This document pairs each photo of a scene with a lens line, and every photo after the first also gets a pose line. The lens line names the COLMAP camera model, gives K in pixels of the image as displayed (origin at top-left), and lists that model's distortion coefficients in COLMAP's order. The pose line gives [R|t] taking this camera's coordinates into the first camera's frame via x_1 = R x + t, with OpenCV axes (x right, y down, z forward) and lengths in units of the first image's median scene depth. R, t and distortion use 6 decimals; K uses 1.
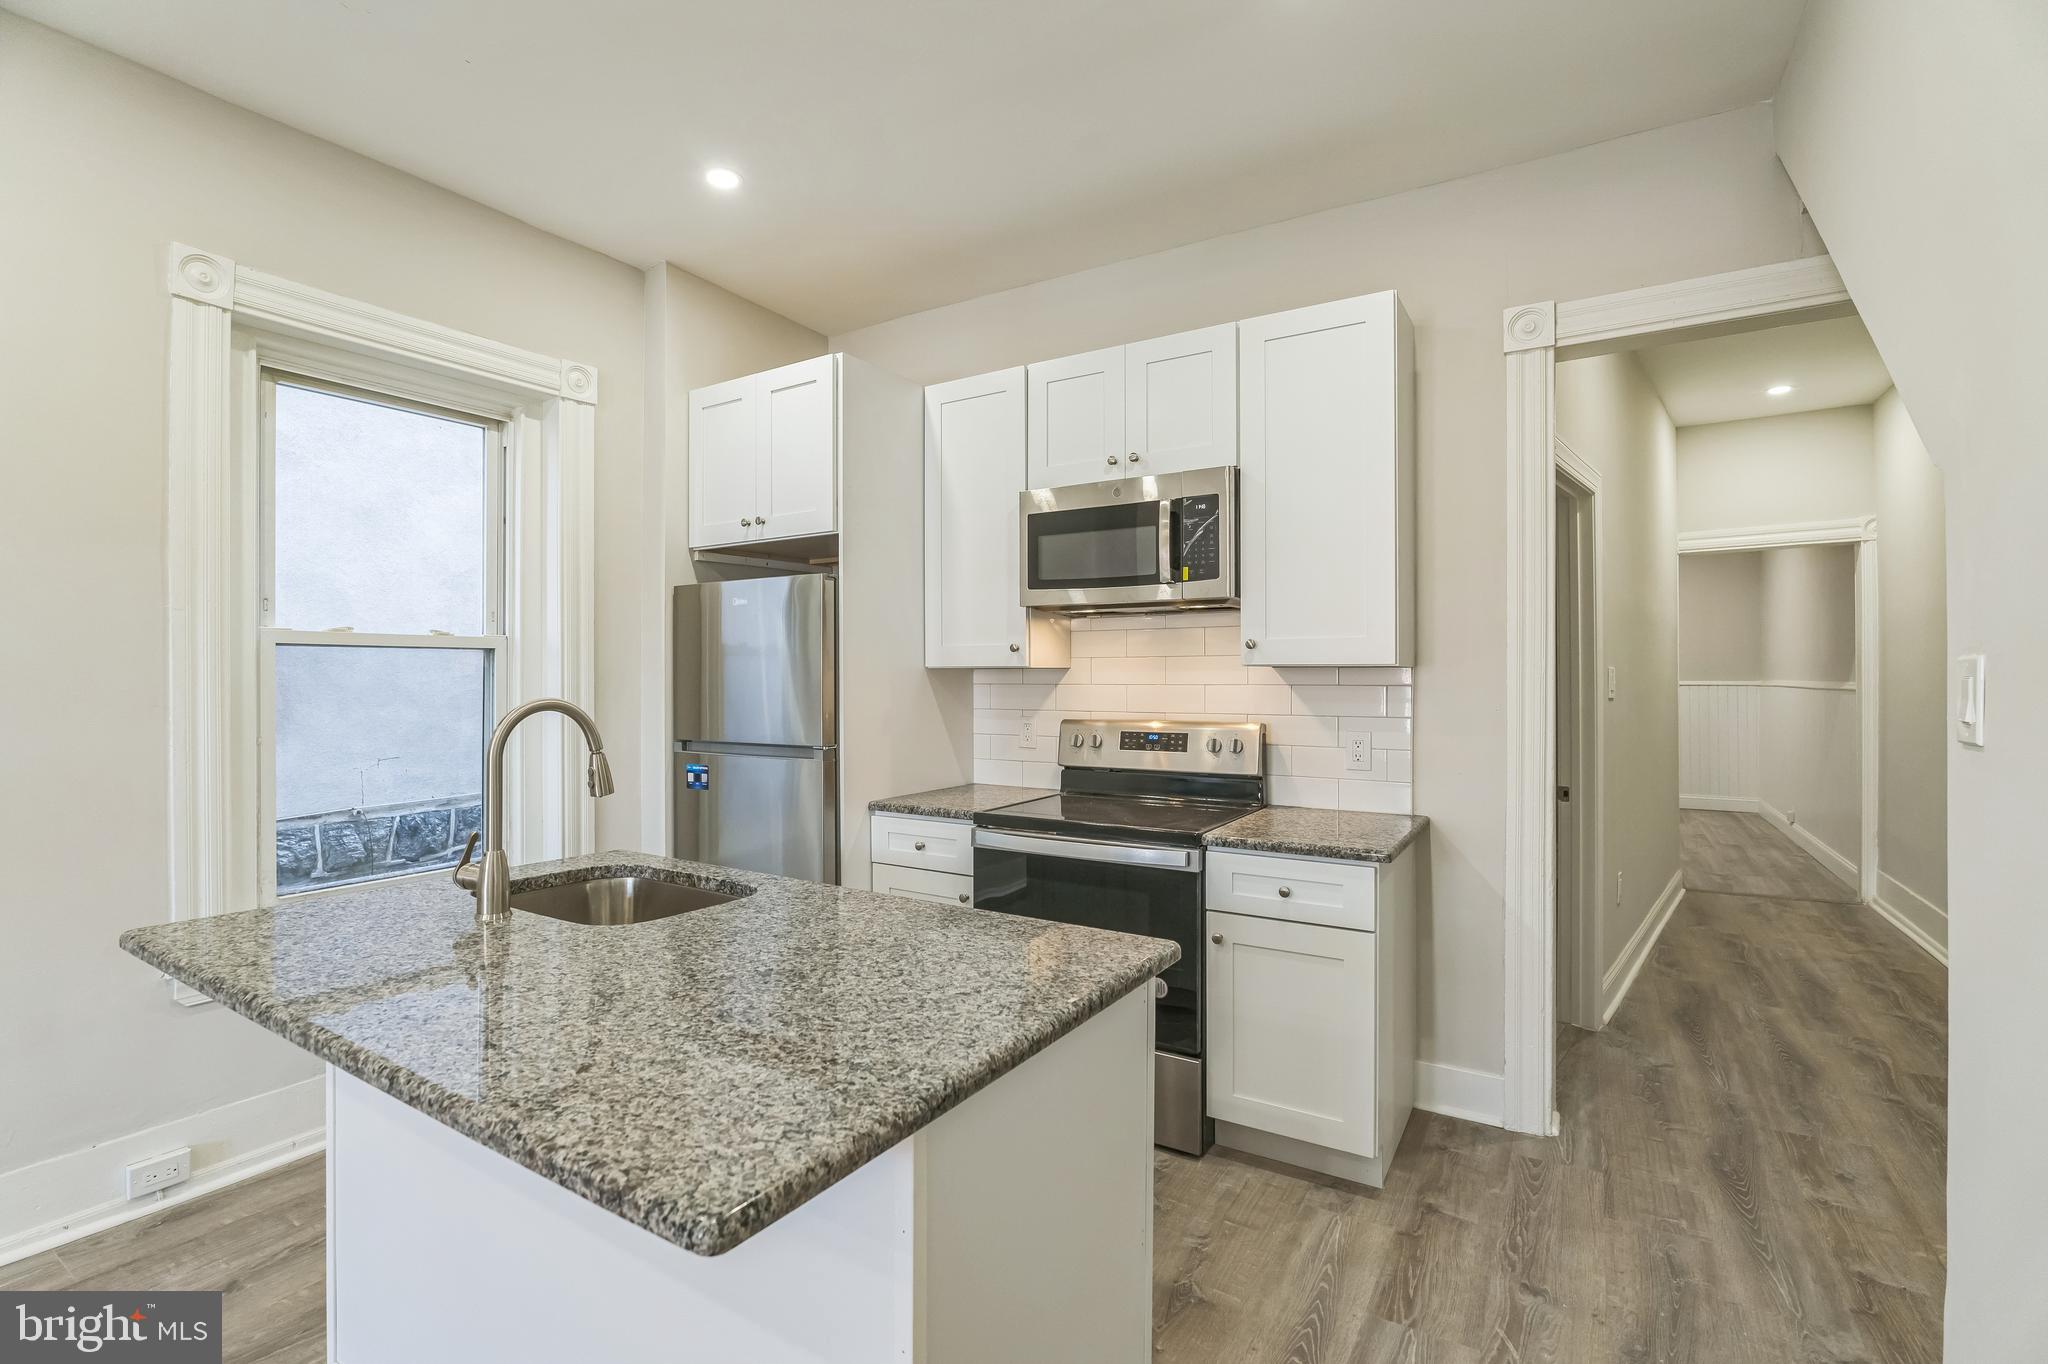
lens RADIAL K [[921.1, 0, 1022.5], [0, 921.1, 672.8], [0, 0, 1]] dist [-0.022975, 0.000199]
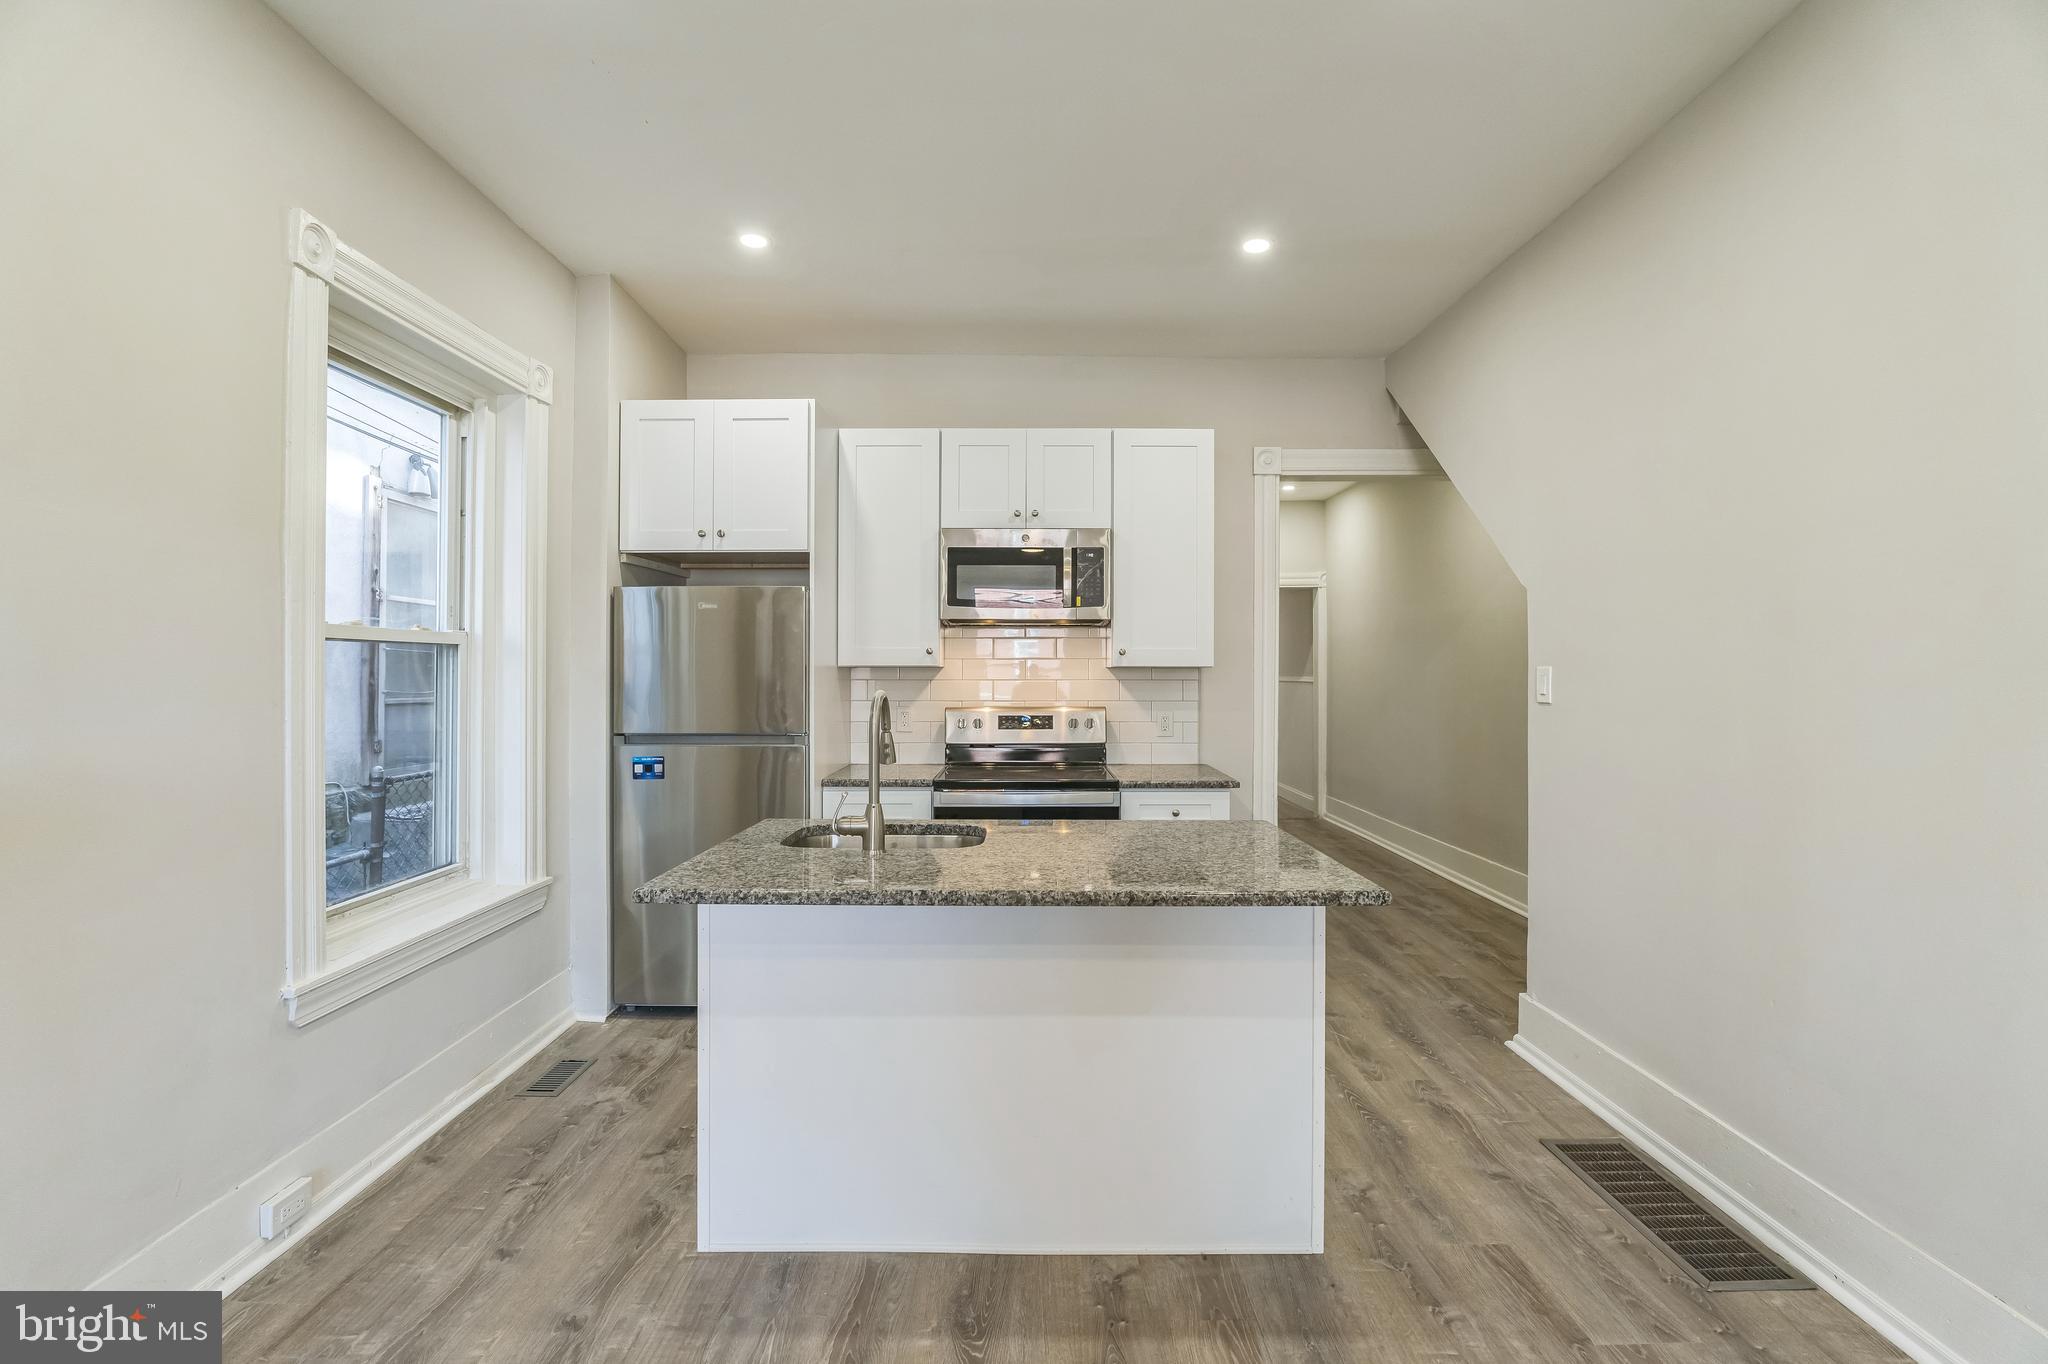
lens RADIAL K [[921.1, 0, 1022.5], [0, 921.1, 672.8], [0, 0, 1]] dist [-0.022975, 0.000199]
pose [[0.848498, 0.001431, 0.529196, -0.609174], [-0.004155, 0.999984, 0.003957, -0.002985], [-0.529182, -0.005556, 0.848490, -0.147293]]
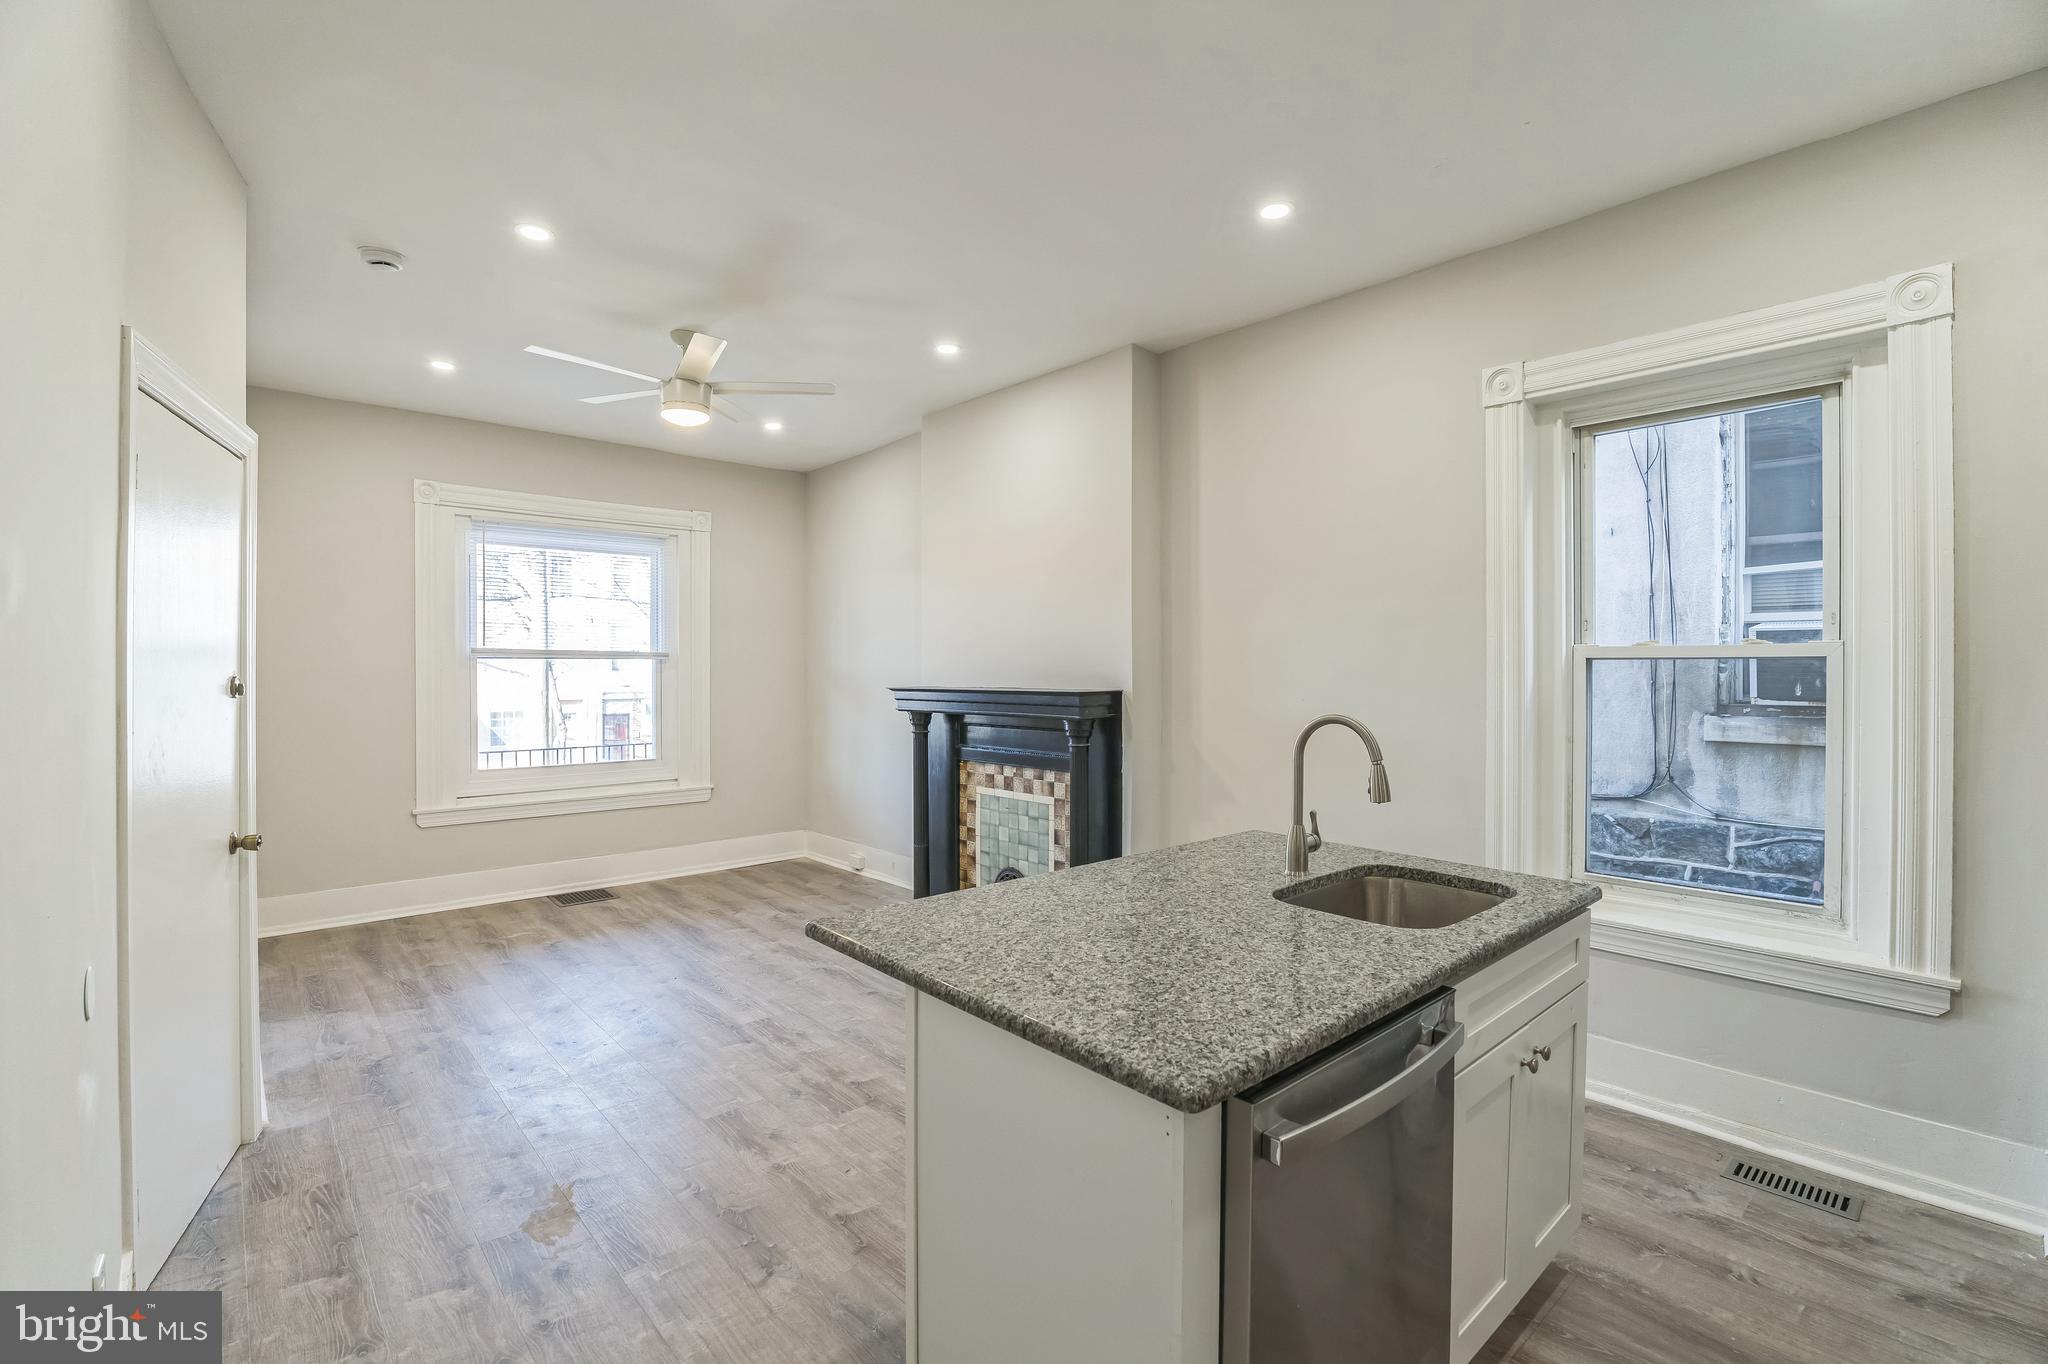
lens RADIAL K [[921.1, 0, 1022.5], [0, 921.1, 672.8], [0, 0, 1]] dist [-0.022975, 0.000199]
pose [[-0.285920, 0.007264, -0.958226, 0.455251], [0.005696, 0.999966, 0.005881, -0.021446], [0.958236, -0.003777, -0.285952, 0.548495]]
